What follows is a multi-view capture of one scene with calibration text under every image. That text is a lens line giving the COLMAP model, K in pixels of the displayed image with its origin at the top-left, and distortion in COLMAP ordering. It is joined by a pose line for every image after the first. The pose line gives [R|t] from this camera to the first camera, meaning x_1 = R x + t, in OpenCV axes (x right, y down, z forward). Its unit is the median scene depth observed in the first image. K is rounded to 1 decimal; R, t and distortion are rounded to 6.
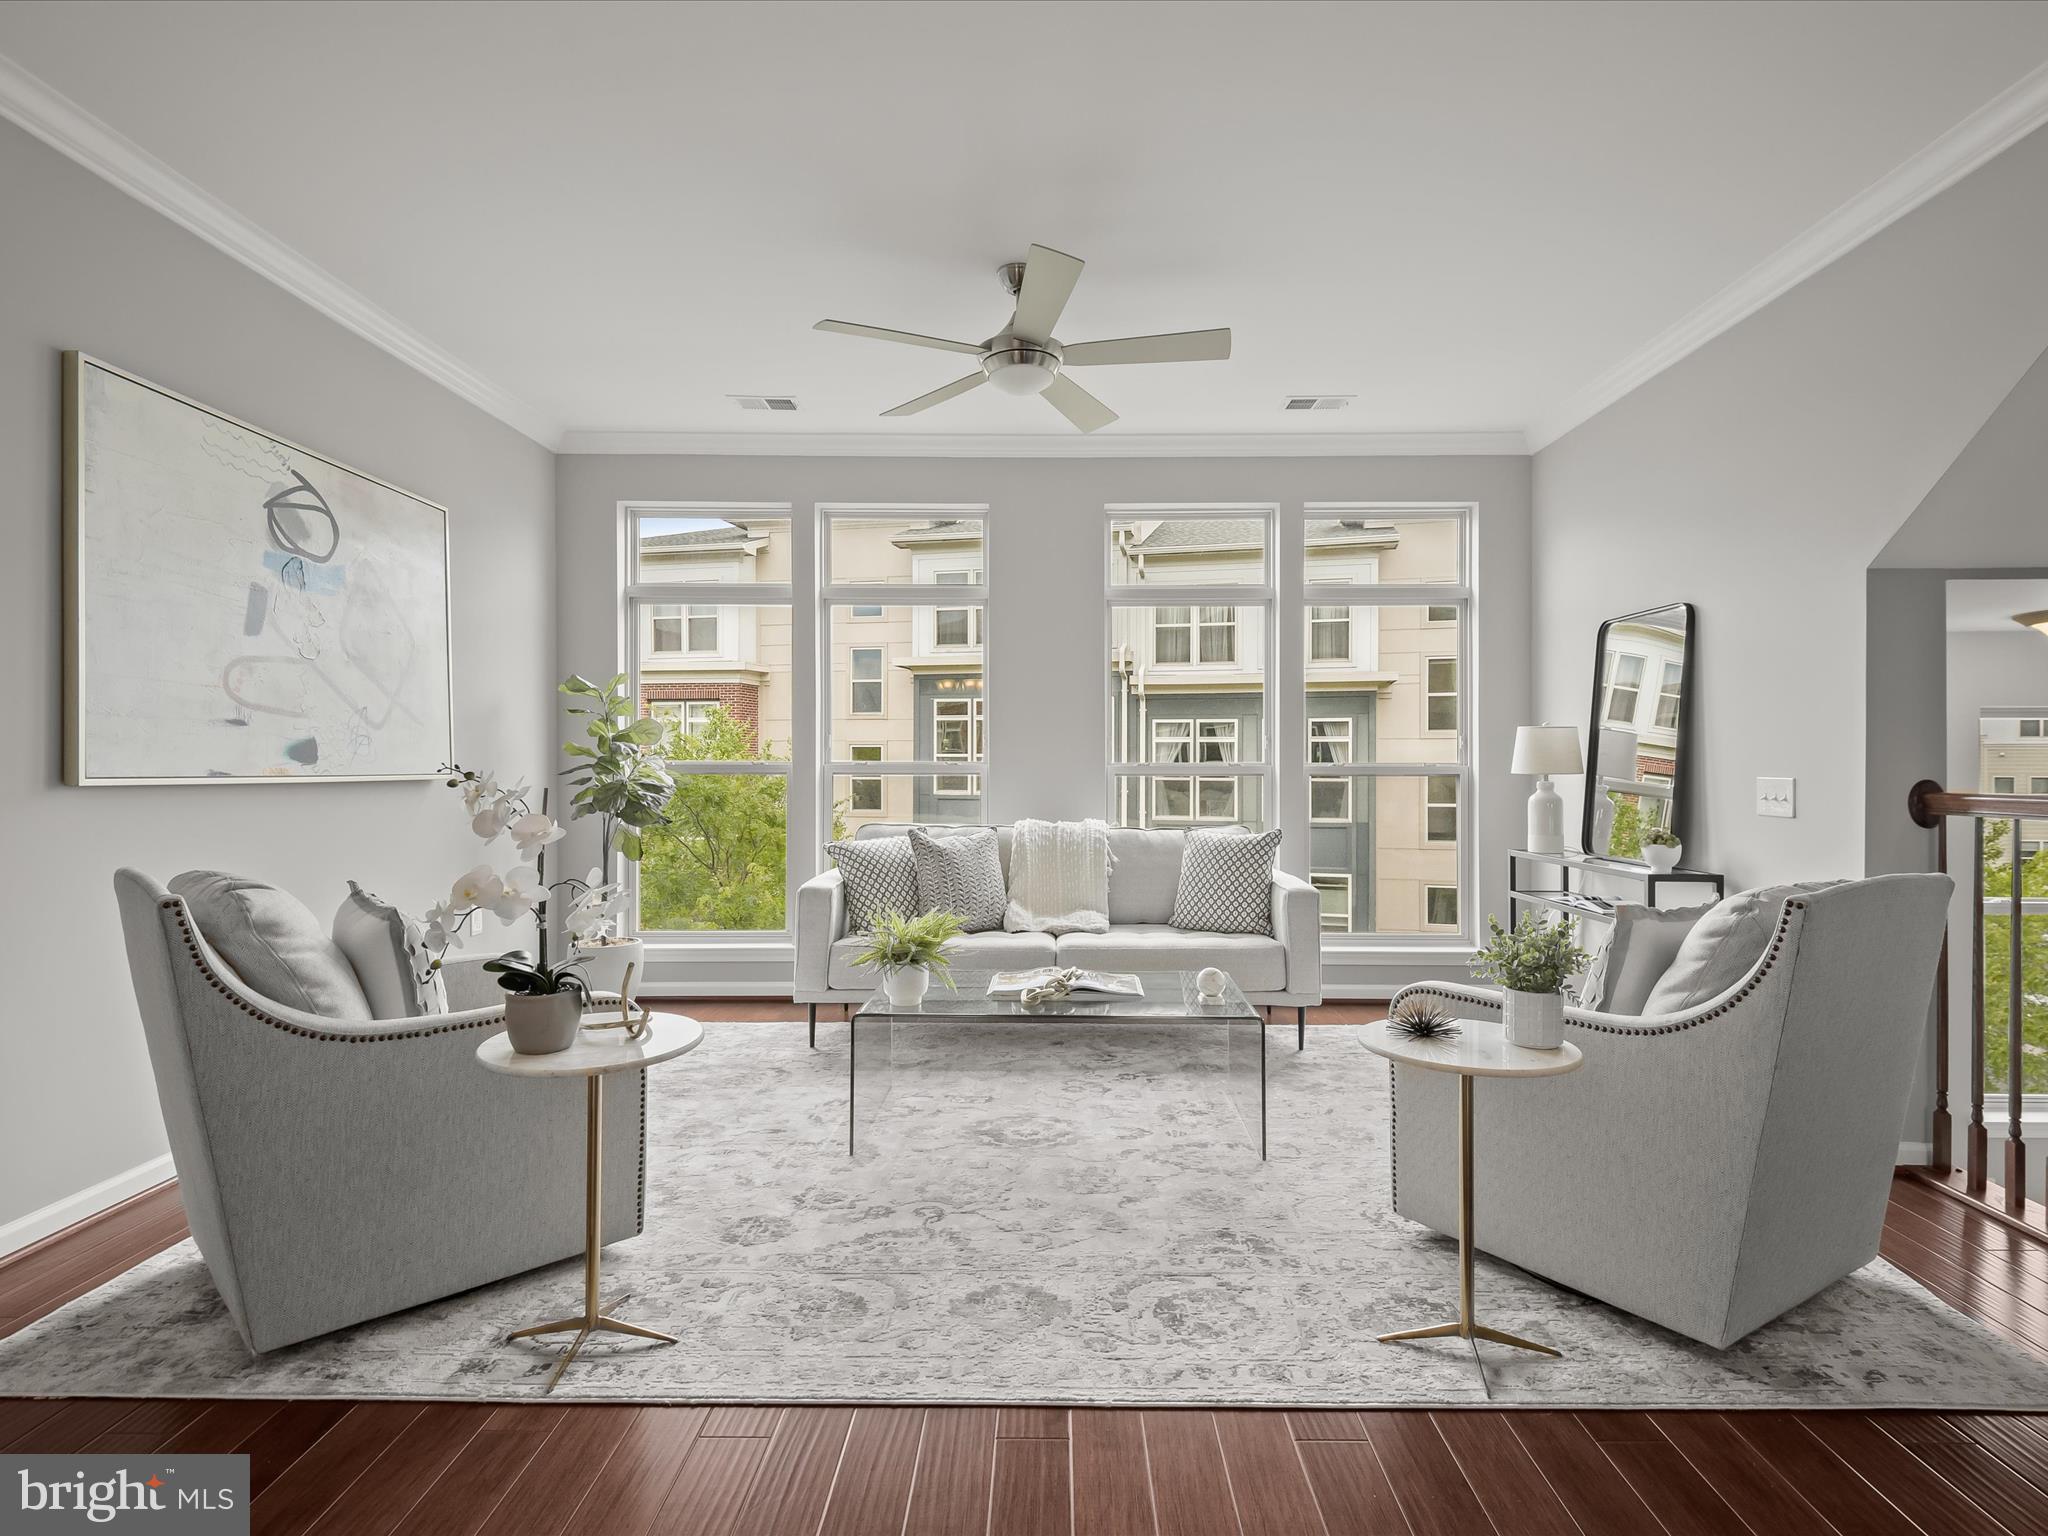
lens RADIAL K [[1054.4, 0, 1030.4], [0, 1054.4, 732.5], [0, 0, 1]] dist [0.037065, -0.025517]
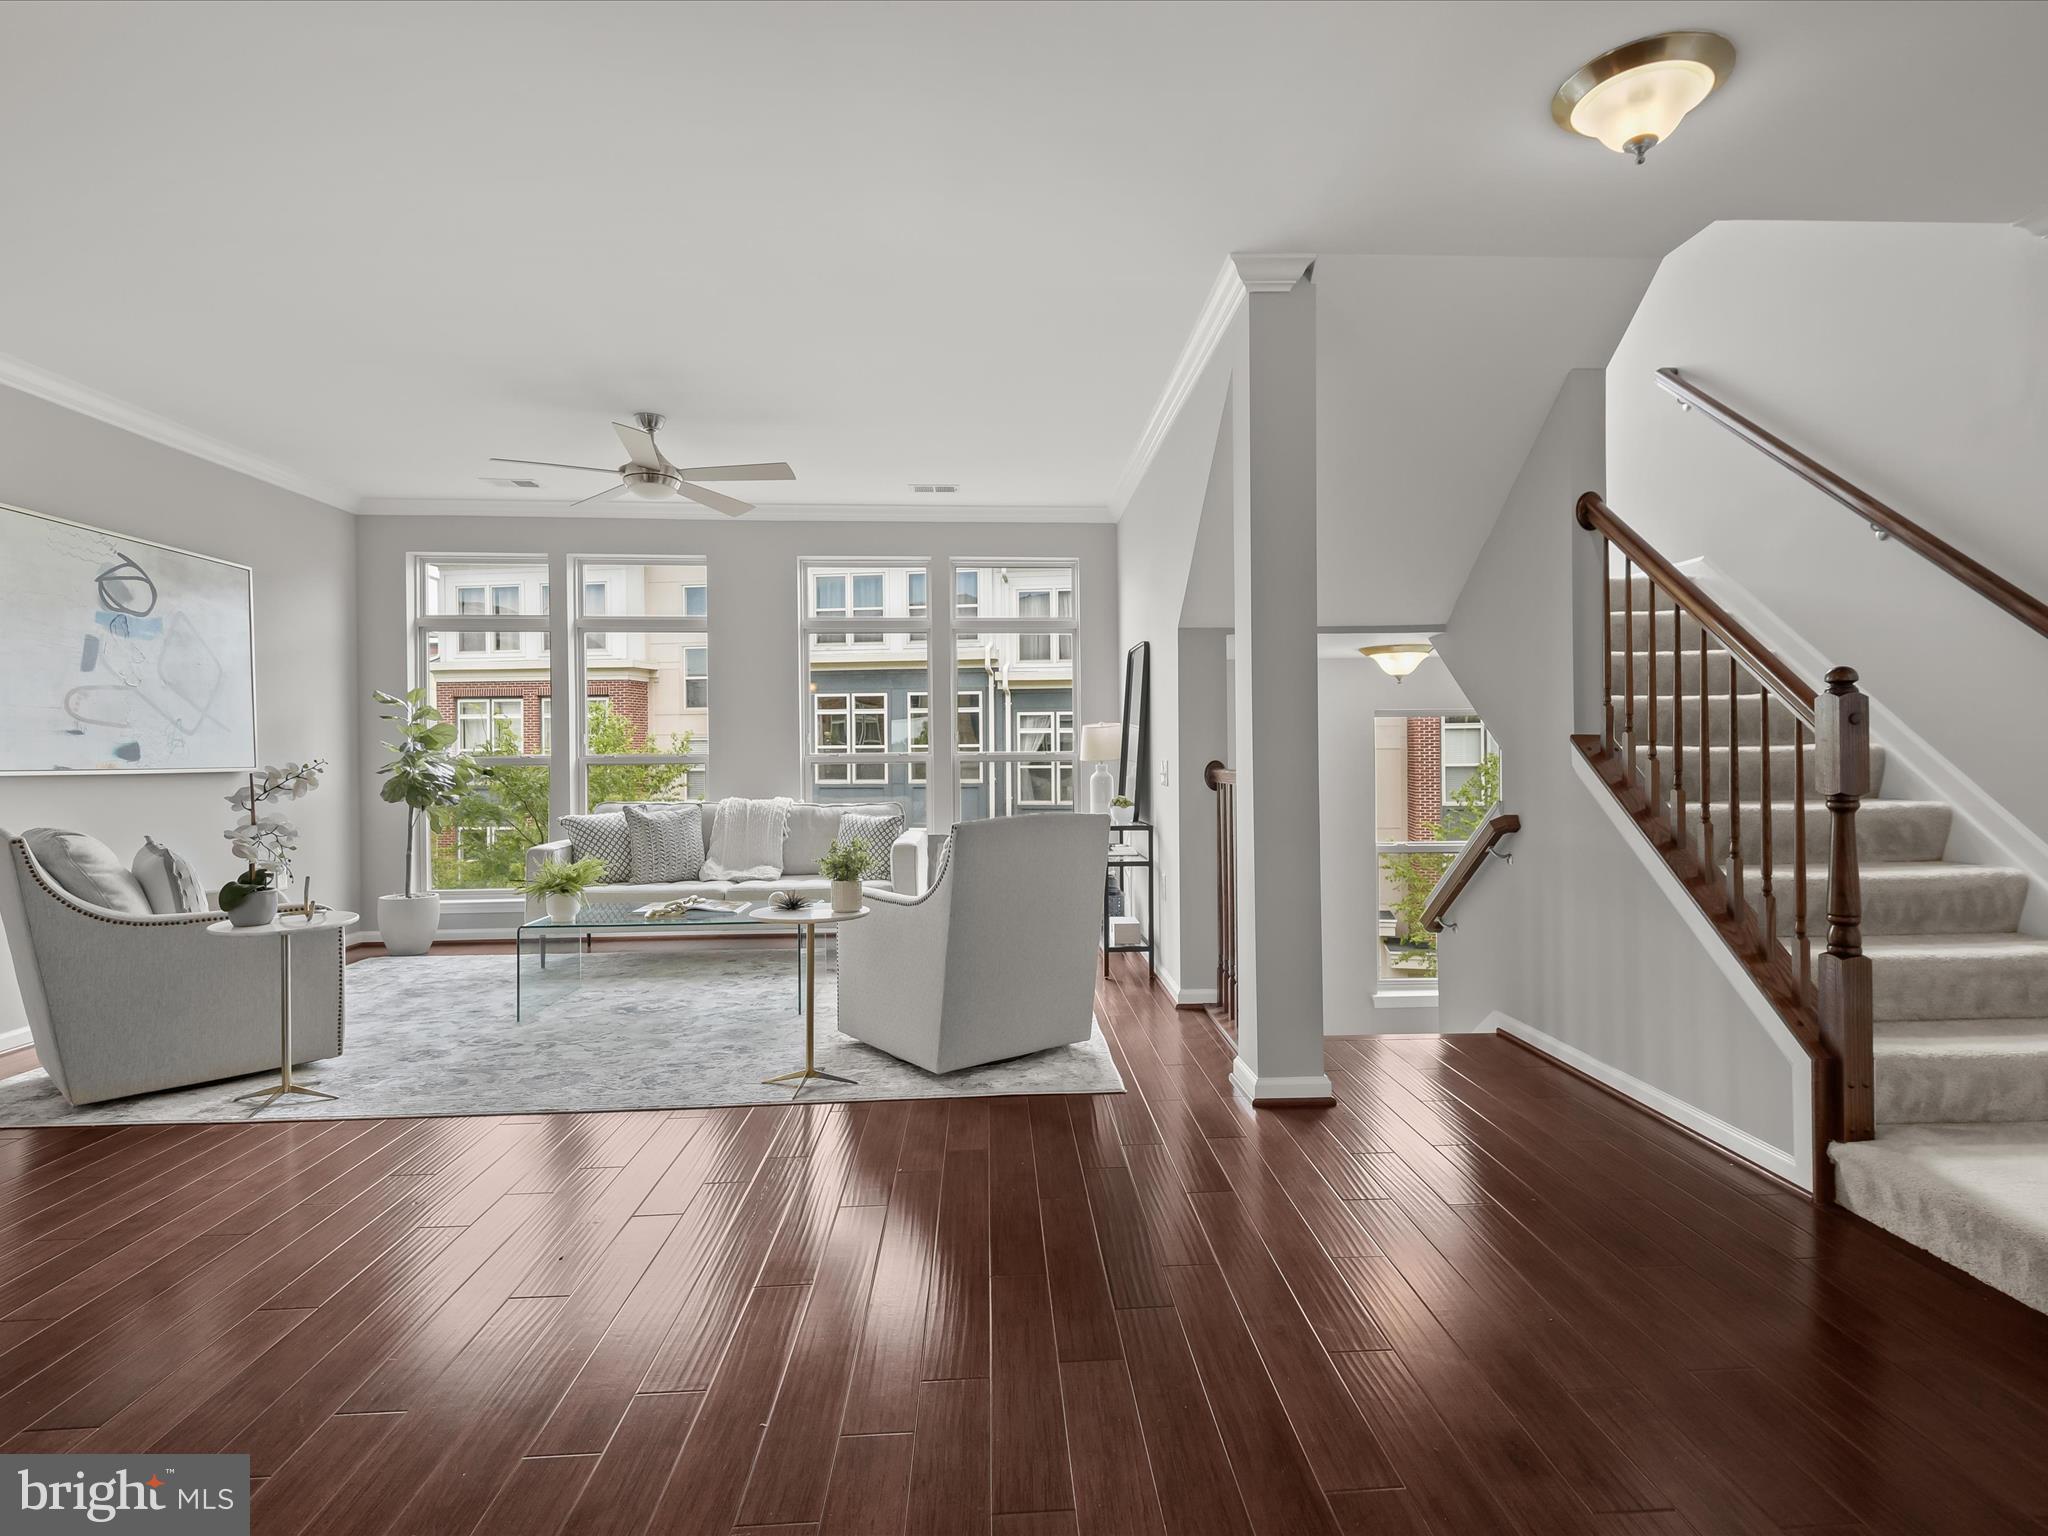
lens RADIAL K [[1036.9, 0, 1041.0], [0, 1036.9, 722.4], [0, 0, 1]] dist [0.017184, -0.013107]
pose [[0.996933, -0.007272, 0.077924, 0.396503], [0.007304, 0.999973, -0.000127, -0.011575], [-0.077921, 0.000696, 0.996959, -0.447830]]
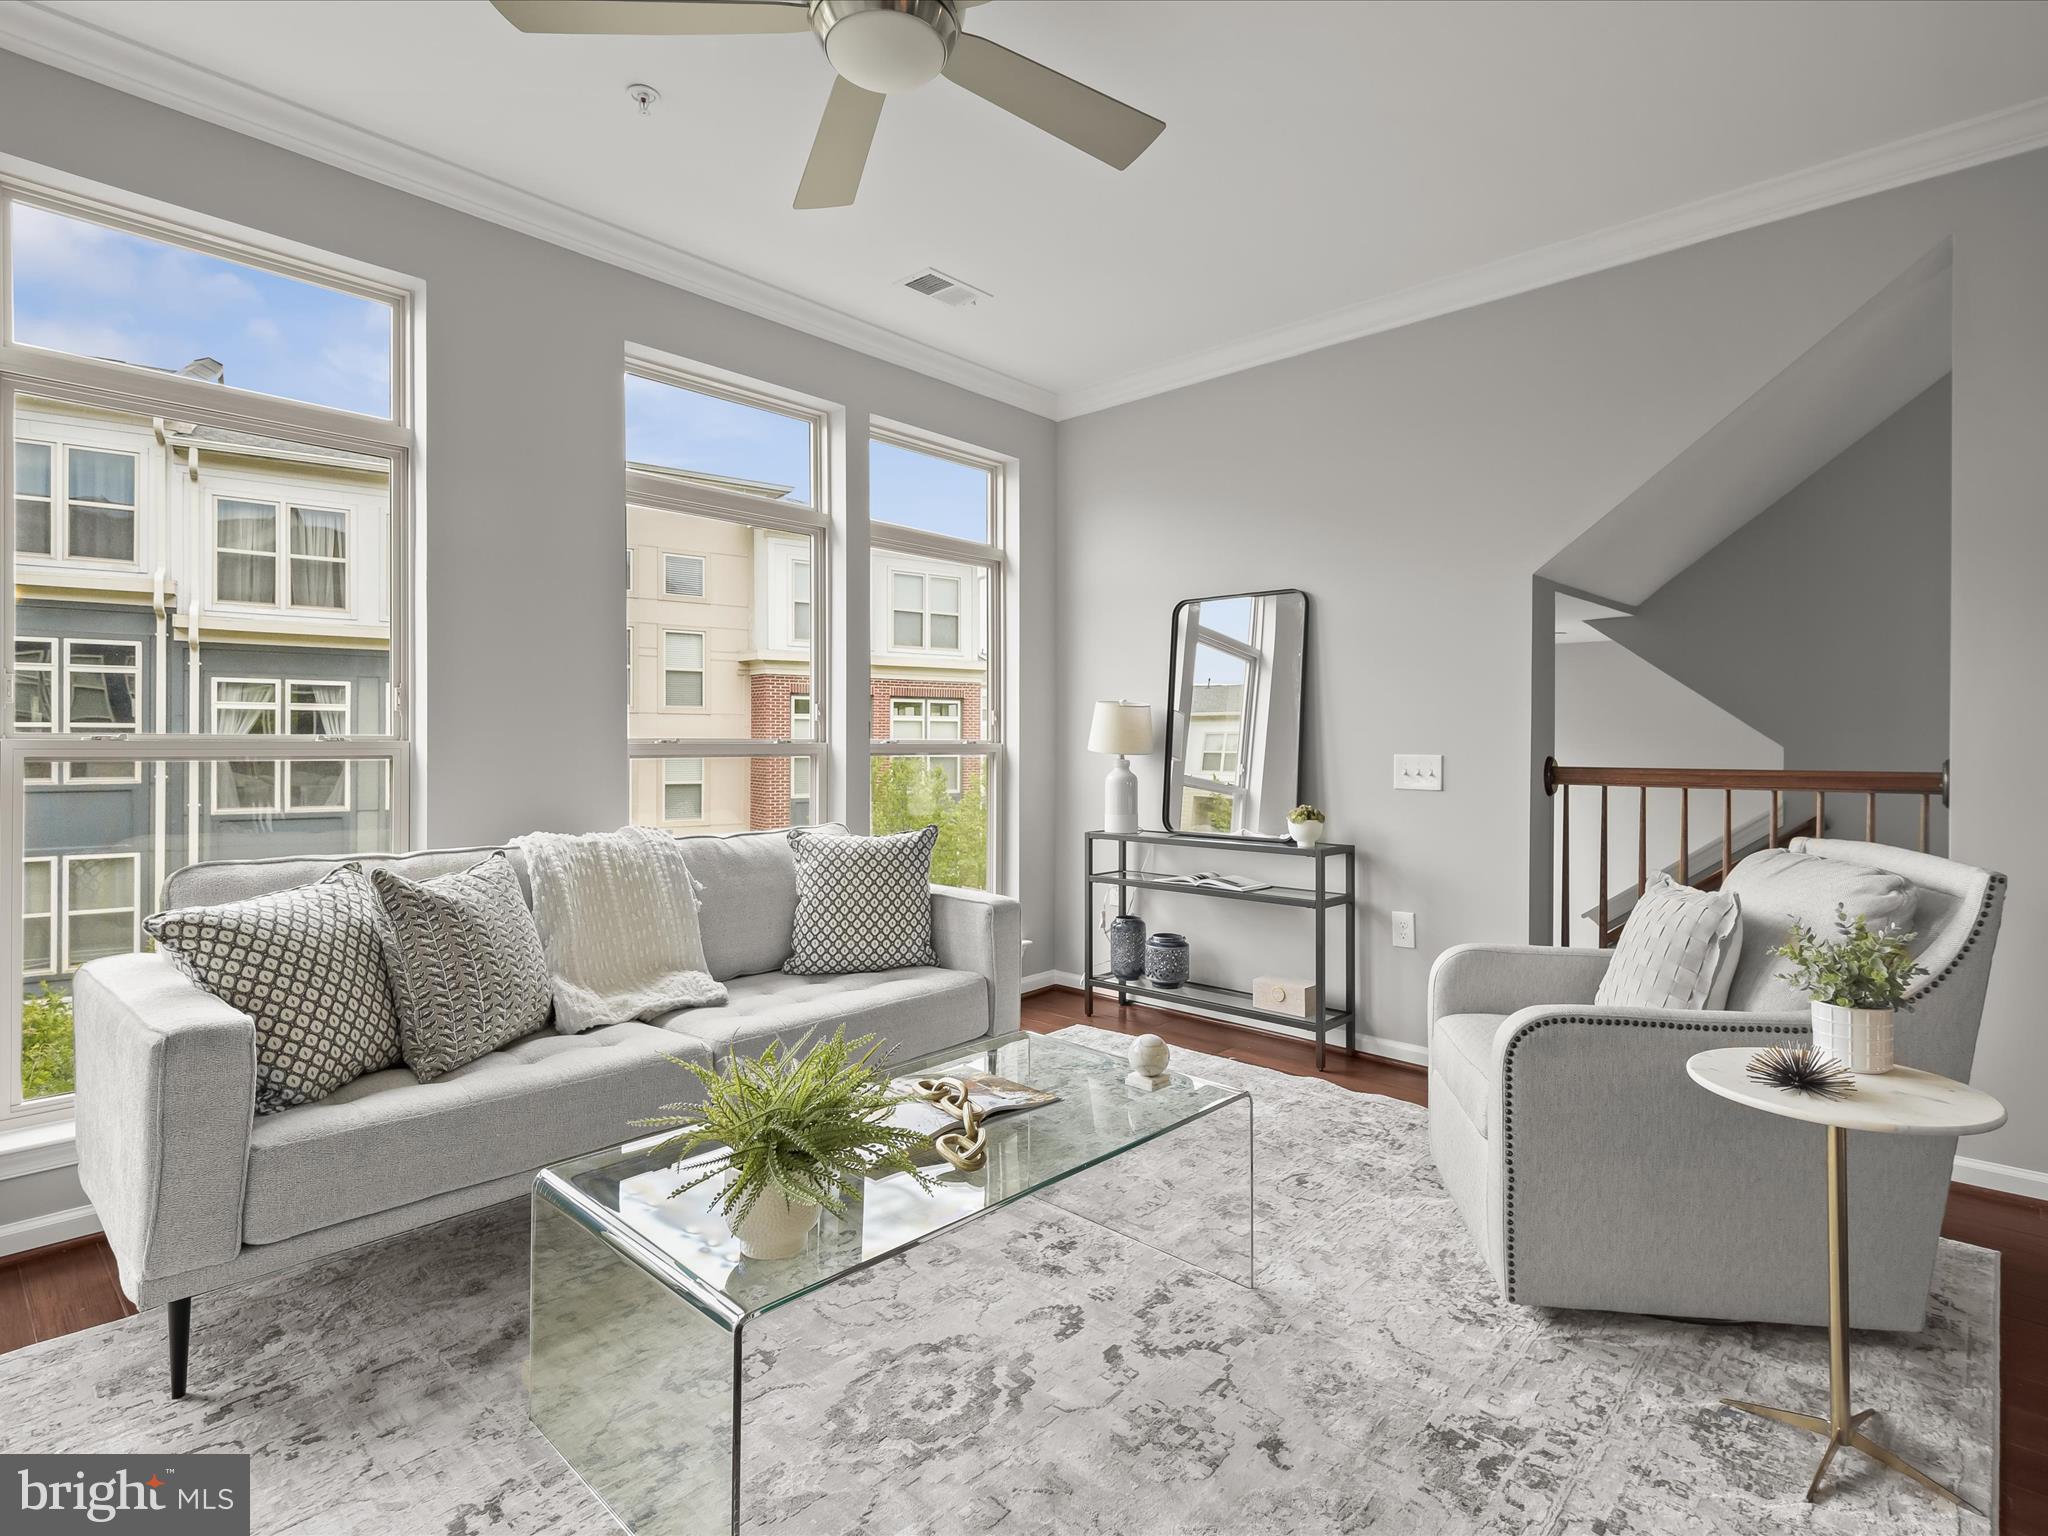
lens RADIAL K [[1050.4, 0, 1044.9], [0, 1050.4, 721.4], [0, 0, 1]] dist [0.036702, -0.016304]
pose [[0.663202, 0.013411, 0.748320, -0.372721], [-0.024002, 0.999706, 0.003356, 0.013380], [-0.748055, -0.020187, 0.663329, 0.551685]]
